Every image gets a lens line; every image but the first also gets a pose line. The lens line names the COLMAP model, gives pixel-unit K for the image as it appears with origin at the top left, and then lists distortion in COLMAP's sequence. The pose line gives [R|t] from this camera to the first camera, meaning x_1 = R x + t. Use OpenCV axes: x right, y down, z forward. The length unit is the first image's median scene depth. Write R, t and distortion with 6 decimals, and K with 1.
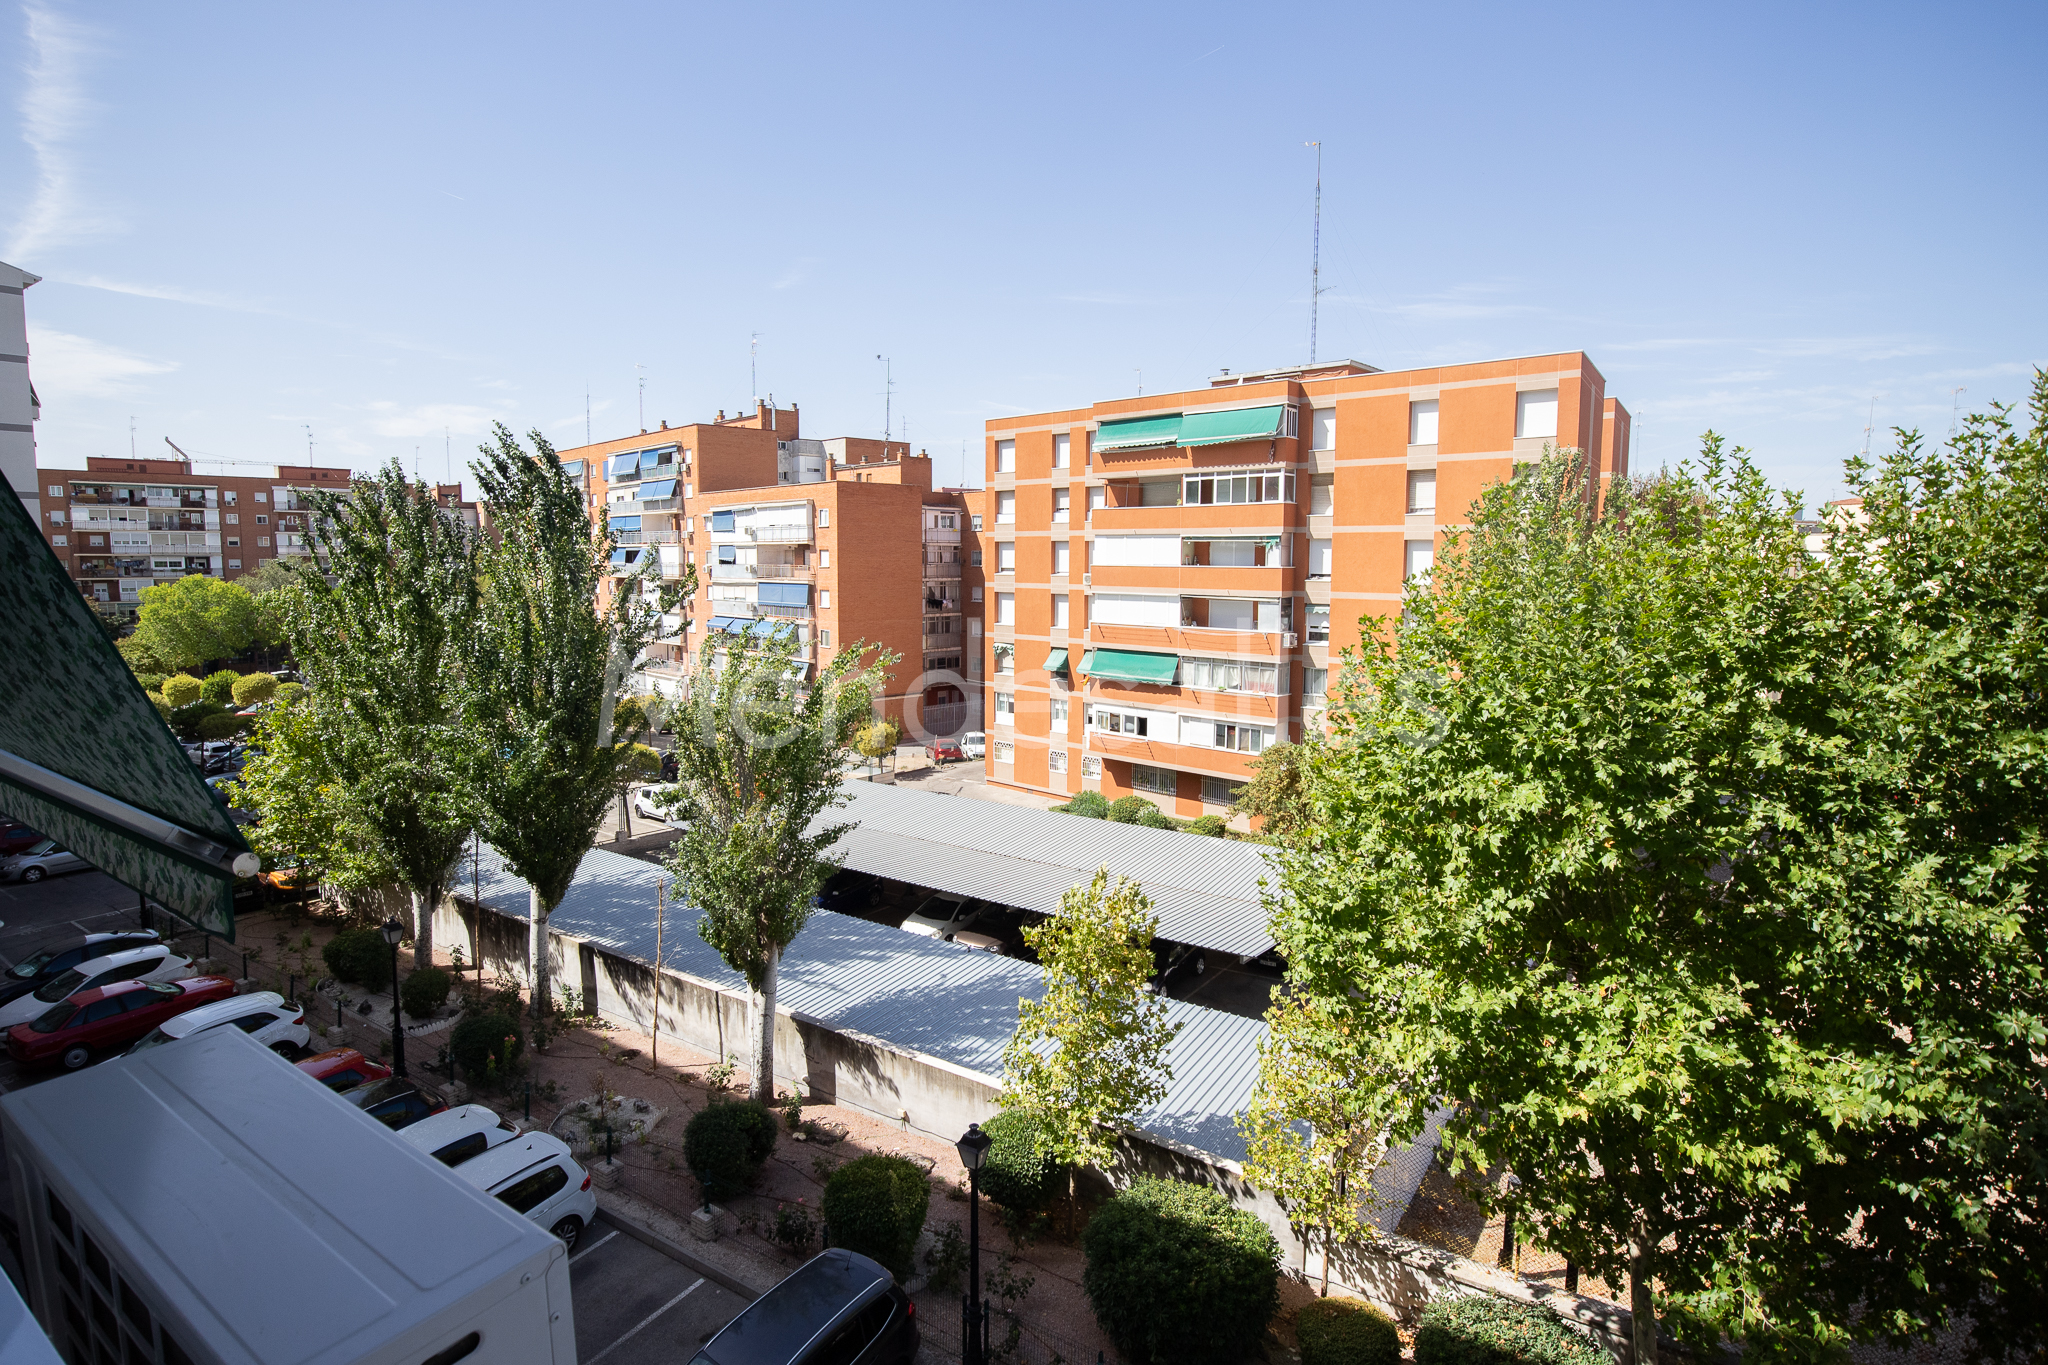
lens RADIAL K [[1064.8, 0, 1024.0], [0, 1064.8, 671.8], [0, 0, 1]] dist [-0.024988, 0.000918]
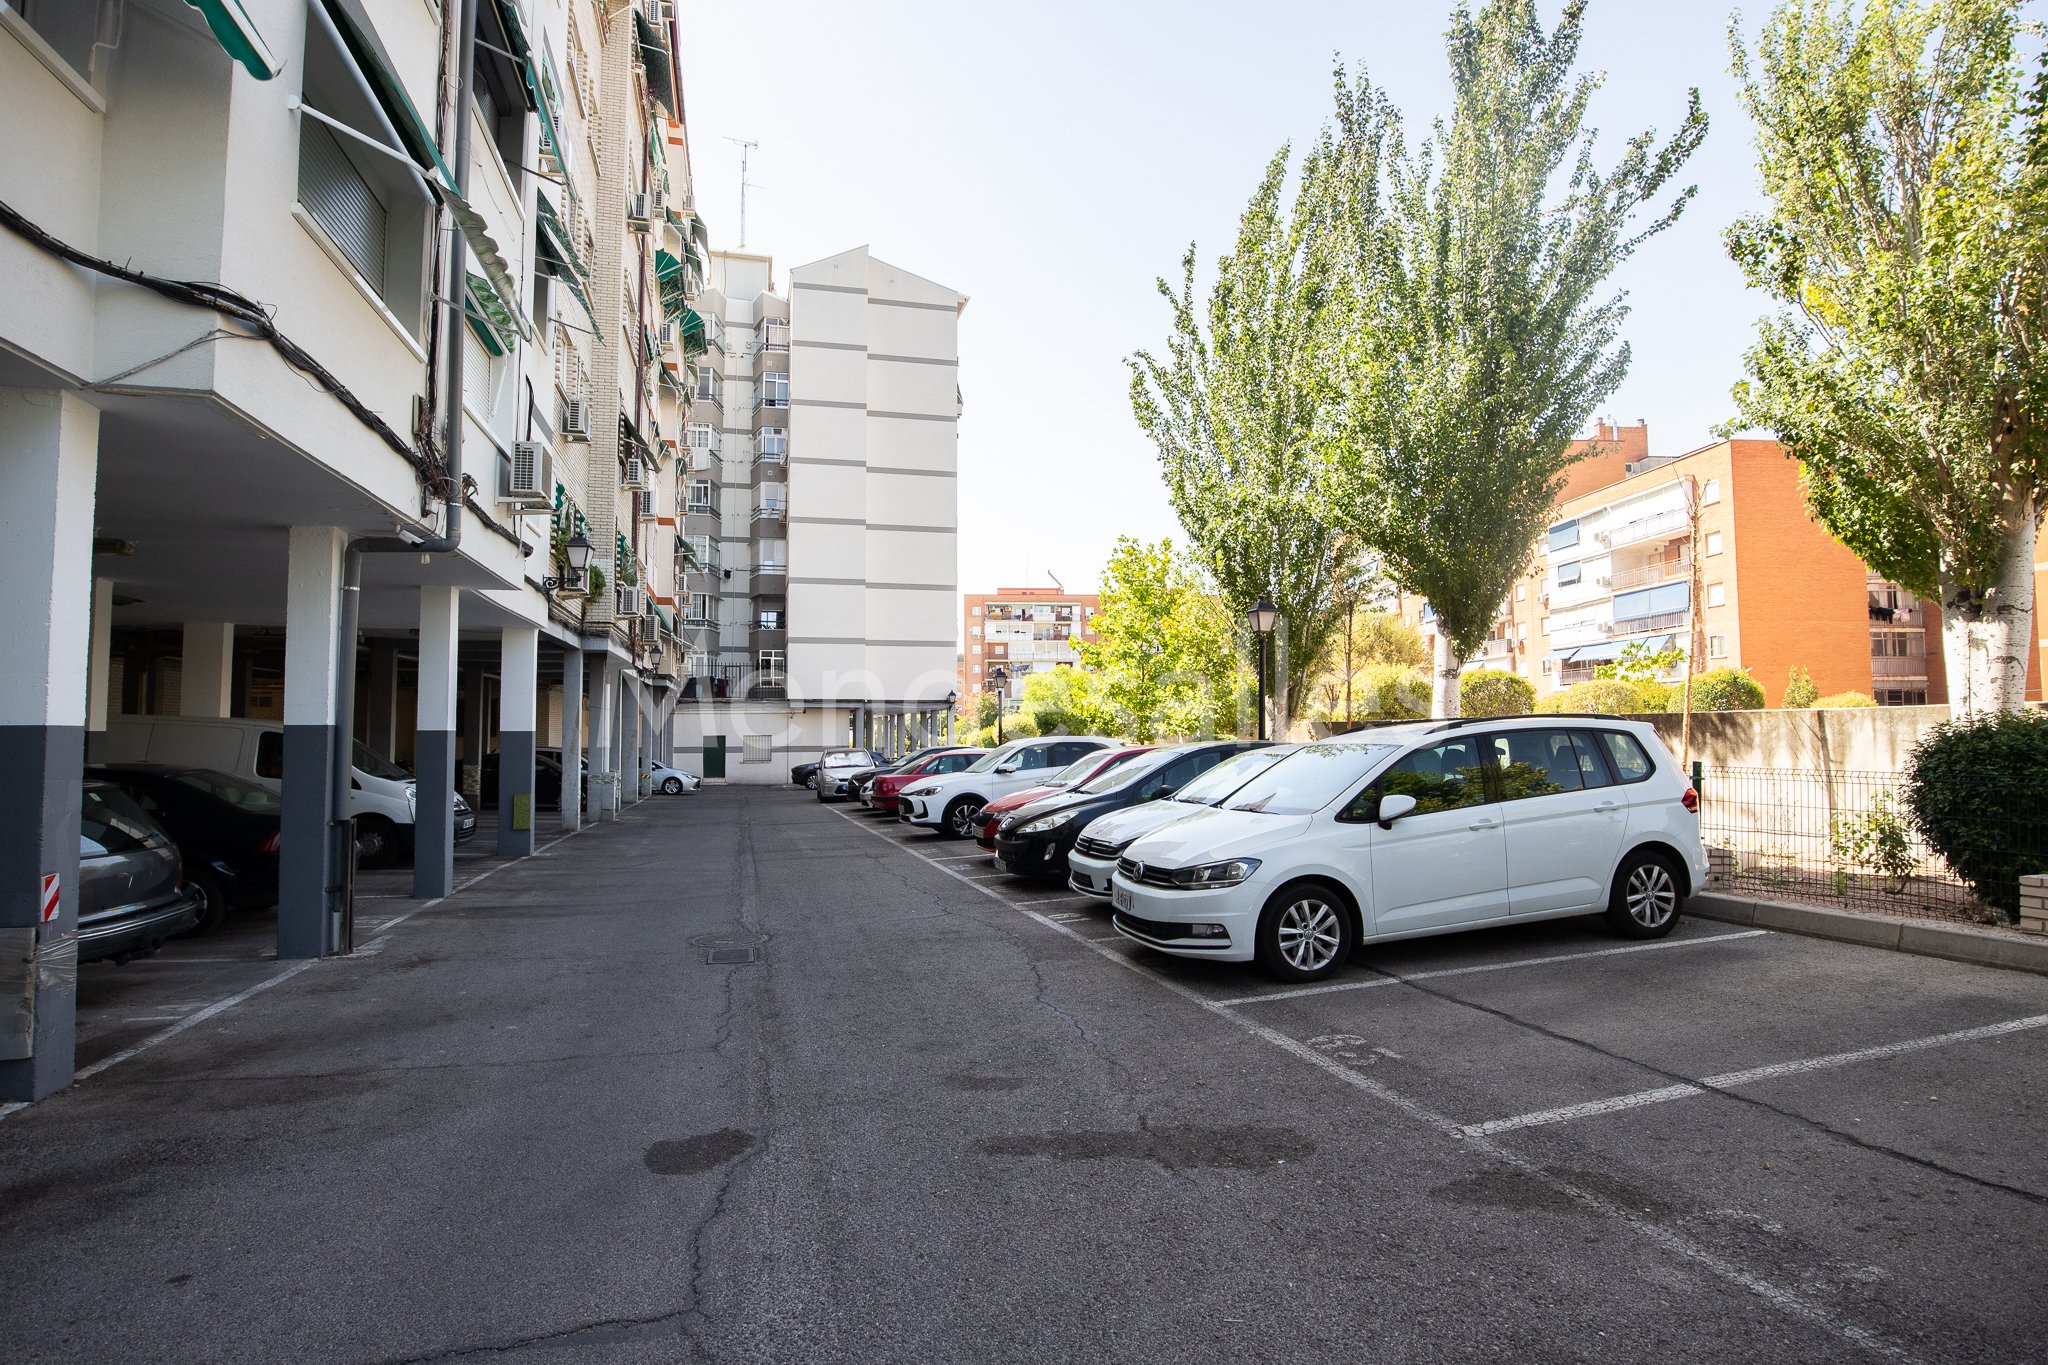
lens RADIAL K [[1064.8, 0, 1024.0], [0, 1064.8, 671.8], [0, 0, 1]] dist [-0.024988, 0.000918]
pose [[0.763593, -0.045558, -0.644088, -0.071452], [-0.059707, 0.988252, -0.140687, 0.109242], [0.642931, 0.145885, 0.751903, 0.098560]]
